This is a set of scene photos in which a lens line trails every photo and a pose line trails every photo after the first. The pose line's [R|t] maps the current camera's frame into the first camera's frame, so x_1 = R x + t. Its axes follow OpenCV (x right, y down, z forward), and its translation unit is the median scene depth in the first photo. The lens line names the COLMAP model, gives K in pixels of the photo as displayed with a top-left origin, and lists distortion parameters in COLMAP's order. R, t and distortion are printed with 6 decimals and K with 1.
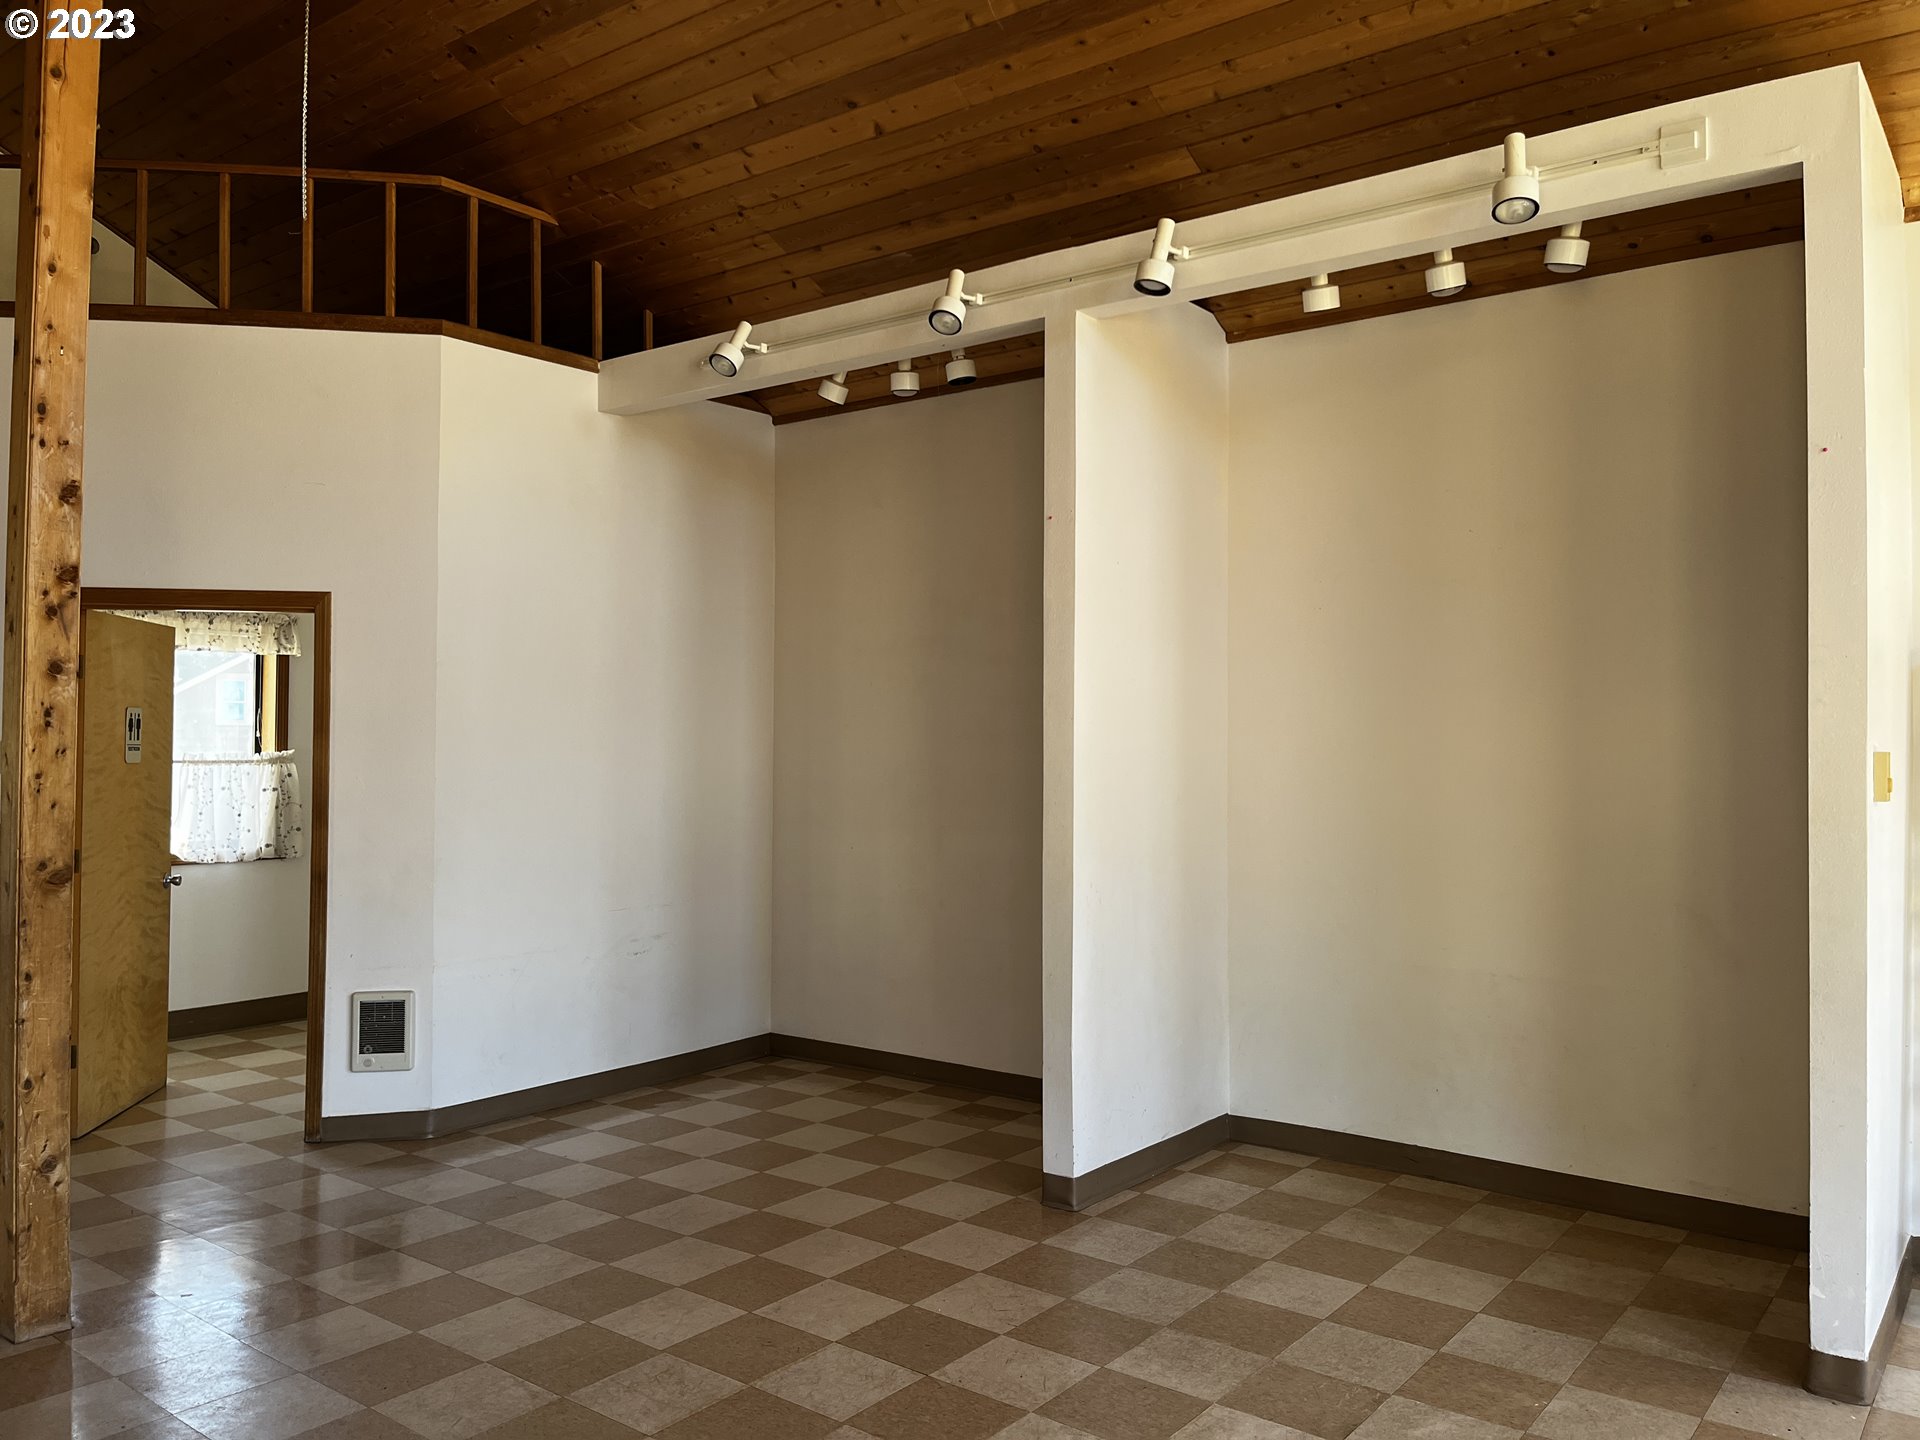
lens RADIAL K [[1443.2, 0, 960.0], [0, 1443.2, 720.0], [0, 0, 1]] dist [0.141526, -0.194217]
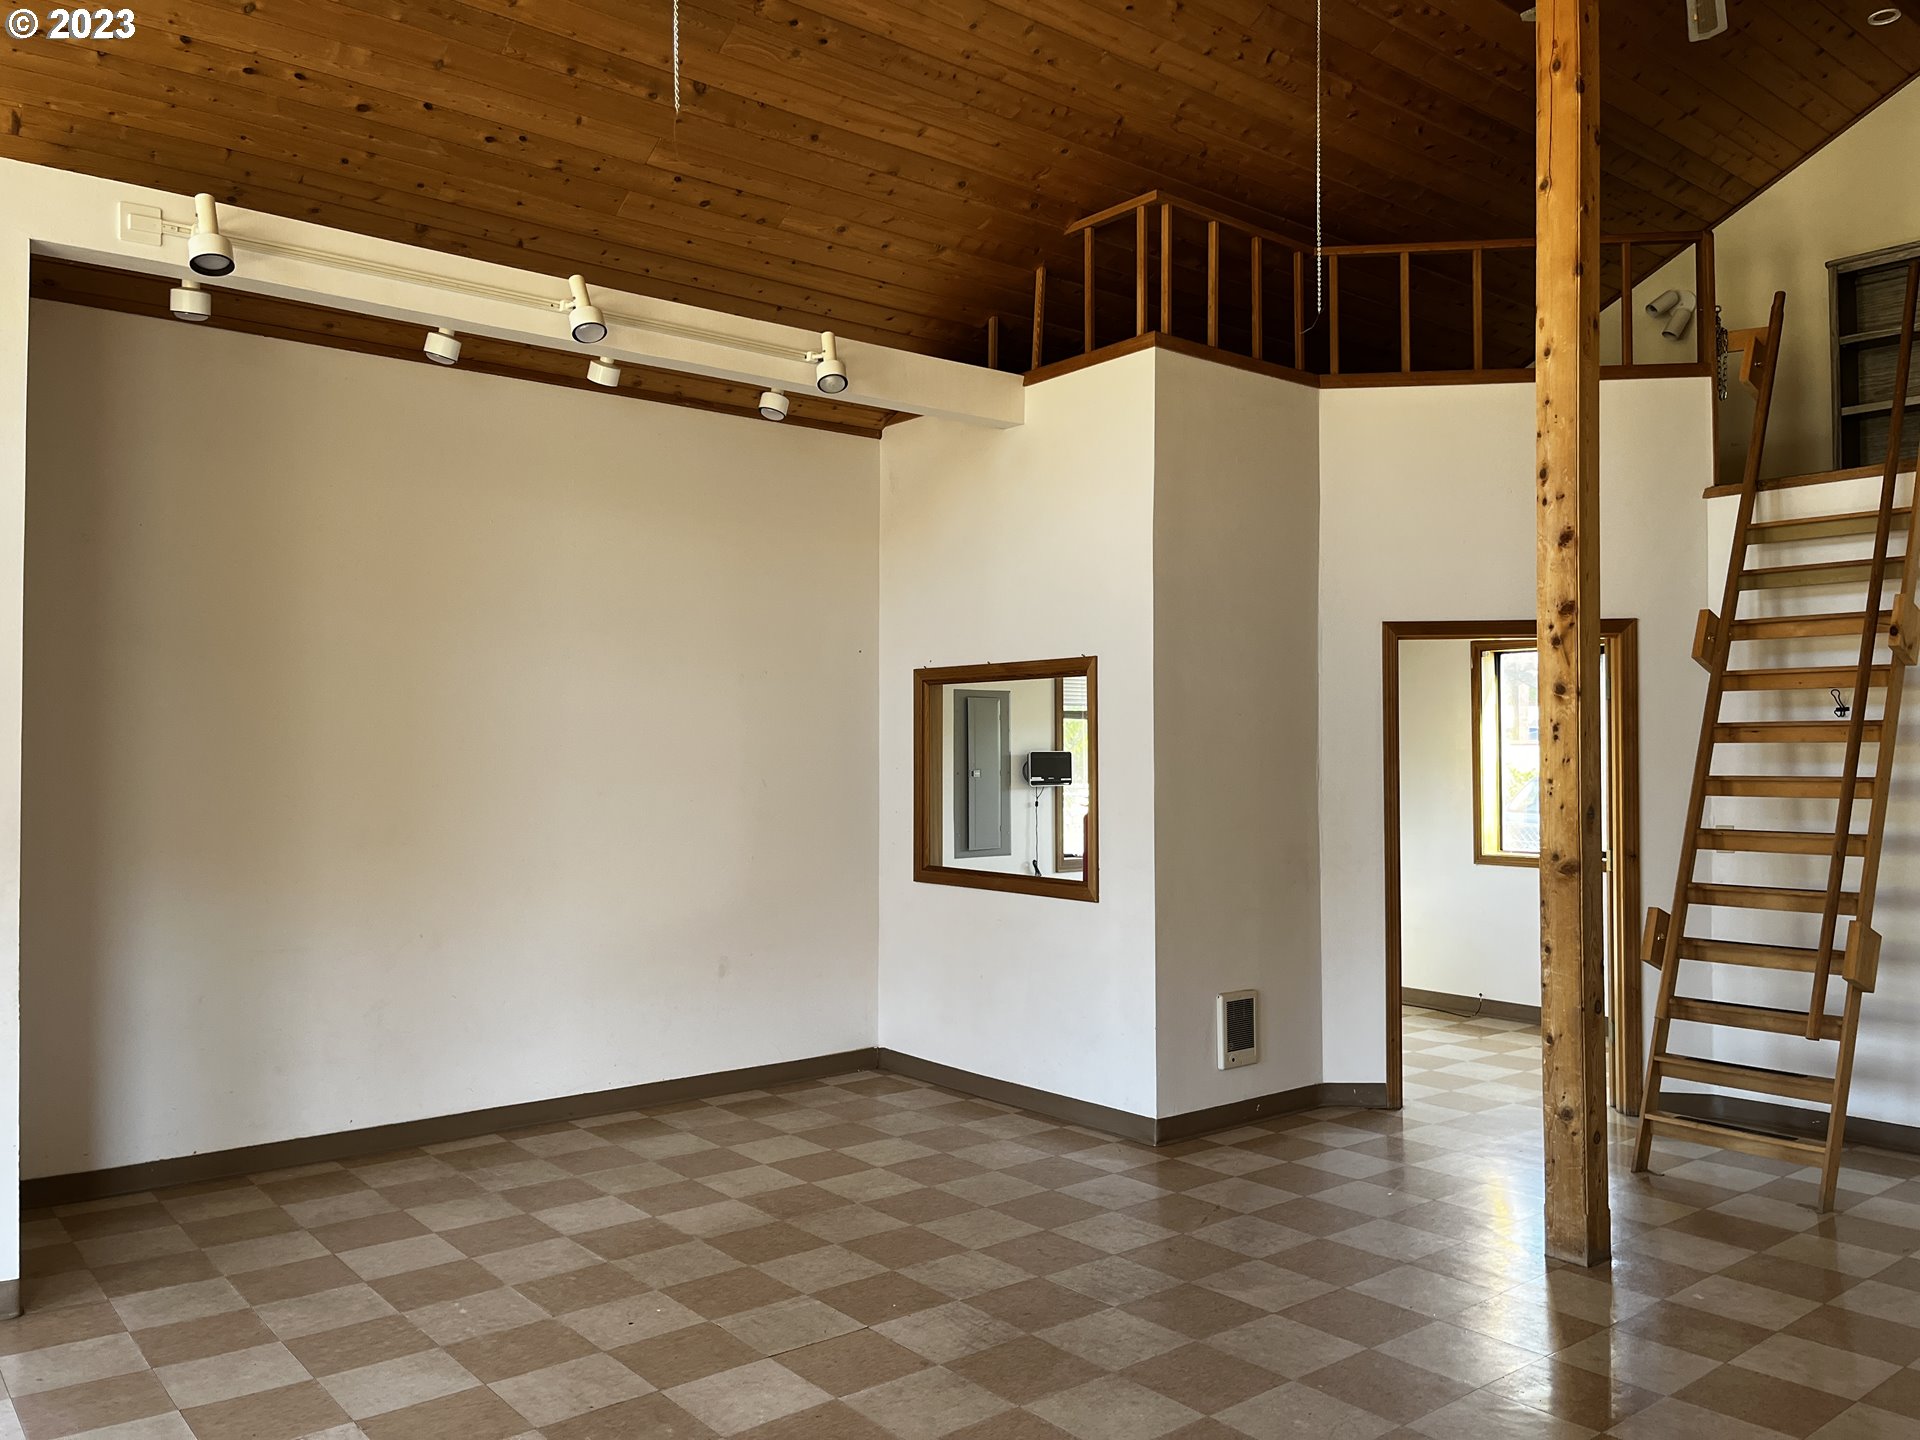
lens RADIAL K [[1471.7, 0, 960.7], [0, 1471.7, 737.2], [0, 0, 1]] dist [0.052255, 0.000249]
pose [[-0.225976, -0.025901, -0.973788, 0.430246], [0.014952, 0.999436, -0.030053, 0.020834], [0.974018, -0.021352, -0.225462, 0.536528]]
